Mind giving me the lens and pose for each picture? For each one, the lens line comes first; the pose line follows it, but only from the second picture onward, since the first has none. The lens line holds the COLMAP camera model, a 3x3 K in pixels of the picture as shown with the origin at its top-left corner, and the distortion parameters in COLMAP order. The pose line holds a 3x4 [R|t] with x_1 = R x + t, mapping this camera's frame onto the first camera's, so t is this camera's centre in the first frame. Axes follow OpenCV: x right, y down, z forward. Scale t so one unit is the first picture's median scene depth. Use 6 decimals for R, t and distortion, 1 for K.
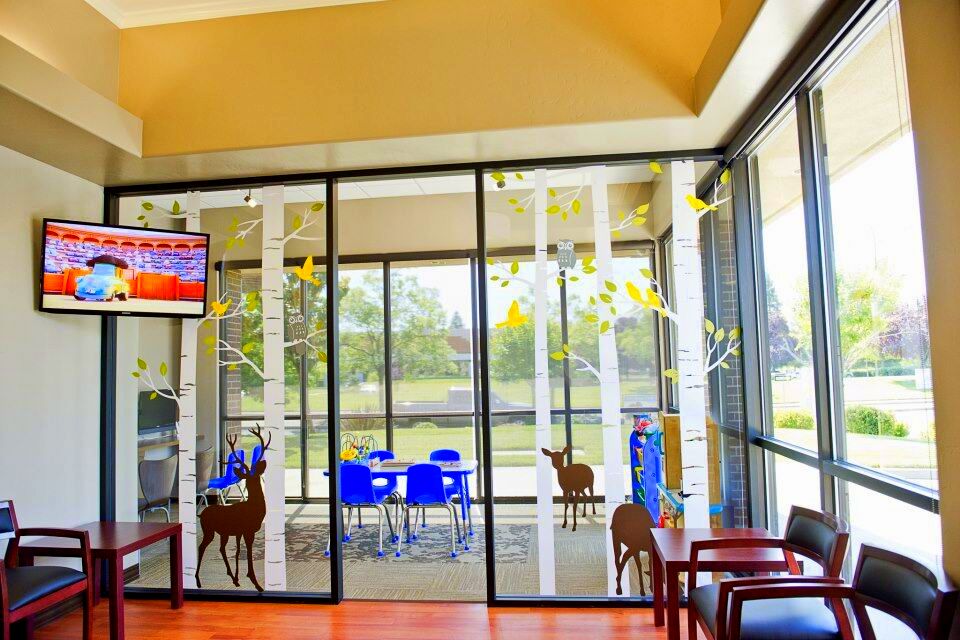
lens RADIAL K [[653.4, 0, 480.0], [0, 653.4, 320.0], [0, 0, 1]] dist [-0.004099, -0.001843]
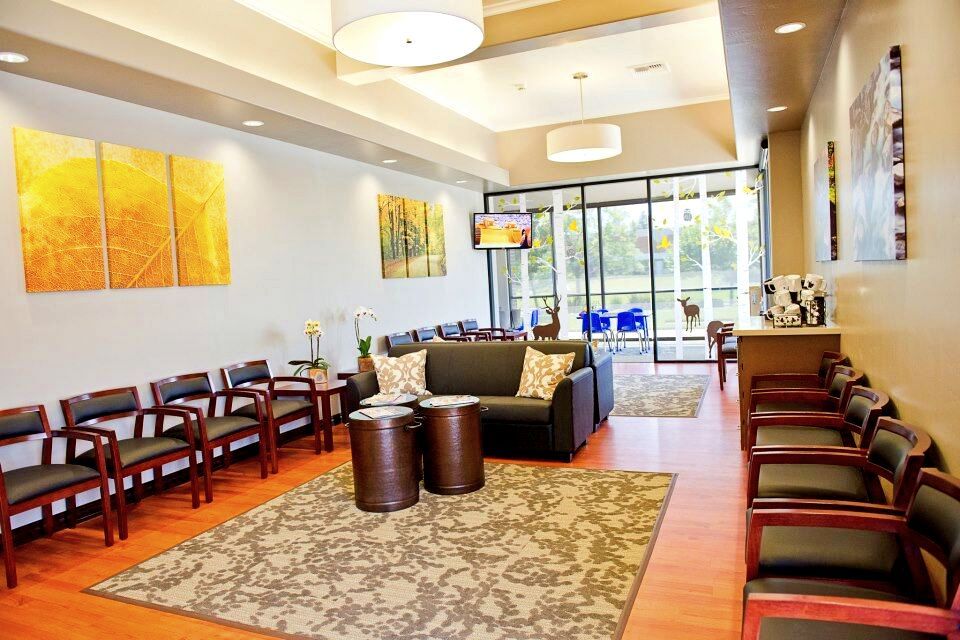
lens RADIAL K [[653.4, 0, 480.0], [0, 653.4, 320.0], [0, 0, 1]] dist [-0.004099, -0.001843]
pose [[0.960029, -0.007086, -0.279809, 0.067586], [0.049066, 0.988460, 0.143313, -0.099100], [0.275565, -0.151313, 0.949299, -1.400774]]
